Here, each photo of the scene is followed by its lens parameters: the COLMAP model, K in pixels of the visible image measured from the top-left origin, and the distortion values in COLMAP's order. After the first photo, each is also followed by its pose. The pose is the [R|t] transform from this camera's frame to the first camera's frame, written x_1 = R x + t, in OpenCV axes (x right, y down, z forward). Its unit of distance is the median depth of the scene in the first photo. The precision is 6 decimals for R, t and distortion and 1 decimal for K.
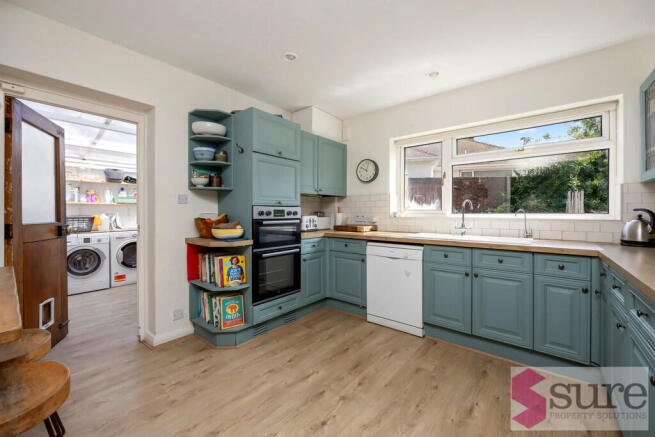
lens RADIAL K [[263.6, 0, 329.8], [0, 263.6, 214.7], [0, 0, 1]] dist [-0.000502, 0.000103]
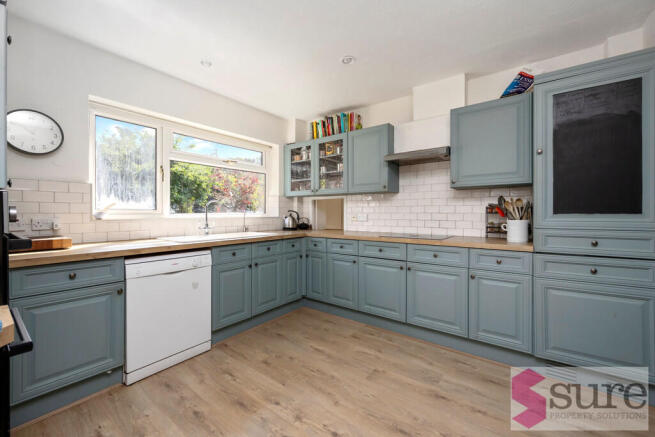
lens RADIAL K [[263.6, 0, 329.8], [0, 263.6, 214.7], [0, 0, 1]] dist [-0.000502, 0.000103]
pose [[-0.036676, -0.010951, 0.999267, -0.570974], [0.004591, 0.999928, 0.011127, -0.009717], [-0.999317, 0.004996, -0.036623, 0.616192]]
